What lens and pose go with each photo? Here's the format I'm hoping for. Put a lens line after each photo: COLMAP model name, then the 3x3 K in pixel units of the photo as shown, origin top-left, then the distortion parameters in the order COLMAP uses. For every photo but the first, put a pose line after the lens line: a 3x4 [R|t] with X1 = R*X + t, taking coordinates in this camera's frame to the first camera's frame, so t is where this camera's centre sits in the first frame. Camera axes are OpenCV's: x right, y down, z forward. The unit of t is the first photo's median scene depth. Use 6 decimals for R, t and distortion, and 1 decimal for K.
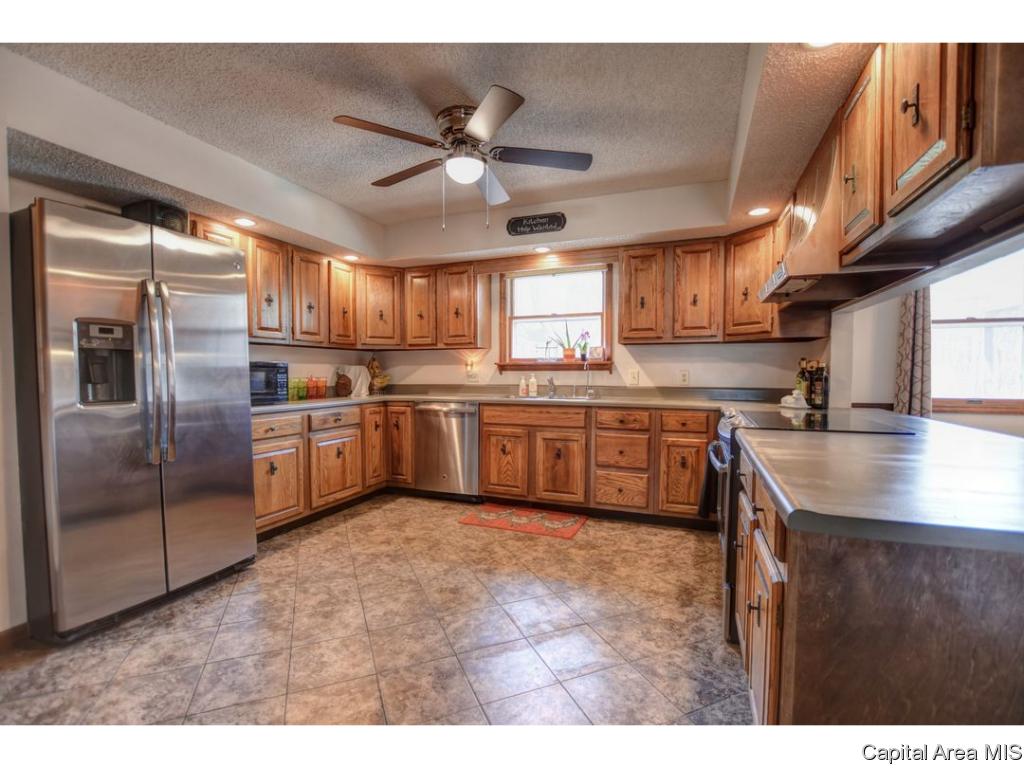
lens RADIAL K [[454.3, 0, 512.0], [0, 454.3, 384.0], [0, 0, 1]] dist [-0.001516, -0.000208]
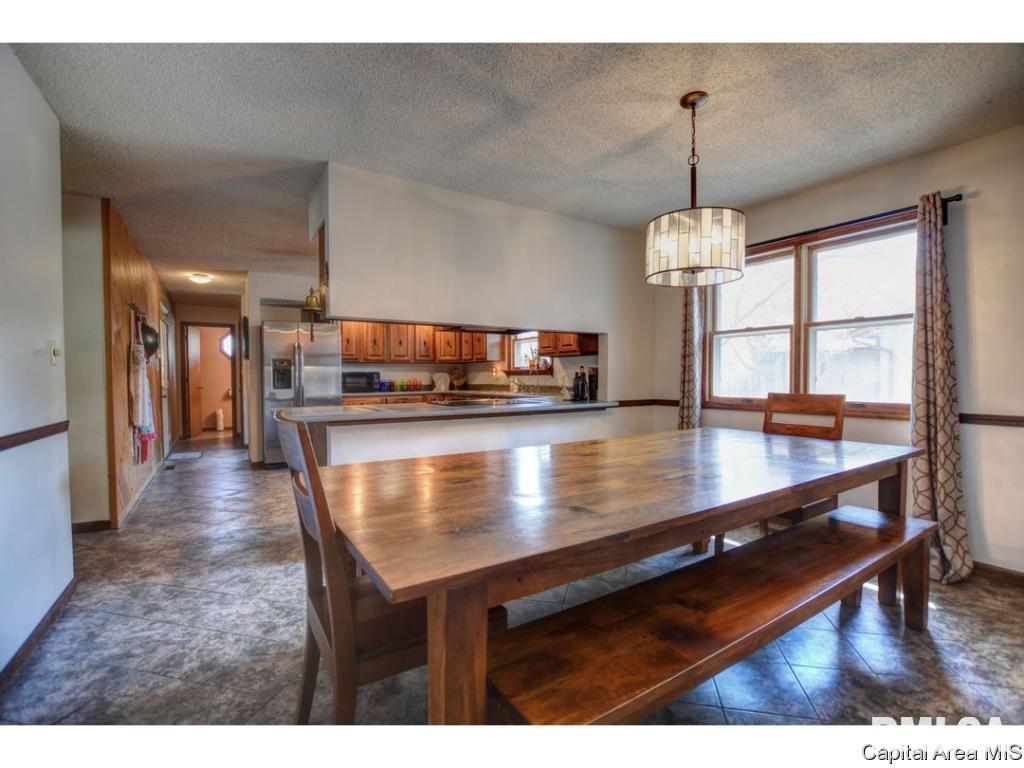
lens RADIAL K [[428.0, 0, 512.0], [0, 428.0, 384.0], [0, 0, 1]] dist [0.000013, -0.000014]
pose [[0.802663, 0.006684, -0.596395, 1.538217], [-0.010991, 0.999933, -0.003585, 0.008492], [0.596331, 0.009432, 0.802683, -0.247012]]
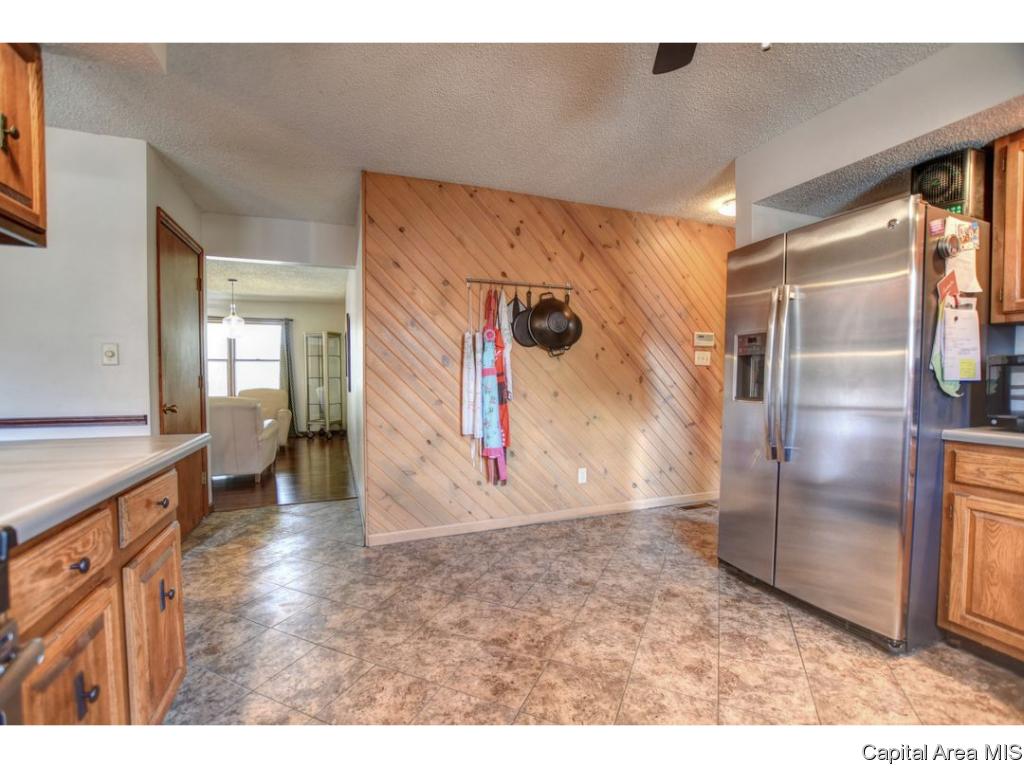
lens RADIAL K [[454.3, 0, 512.0], [0, 454.3, 384.0], [0, 0, 1]] dist [-0.001516, -0.000208]
pose [[-0.720244, 0.017598, -0.693497, 0.338627], [-0.015009, 0.999049, 0.040938, -0.031913], [0.693558, 0.039894, -0.719295, 1.160336]]
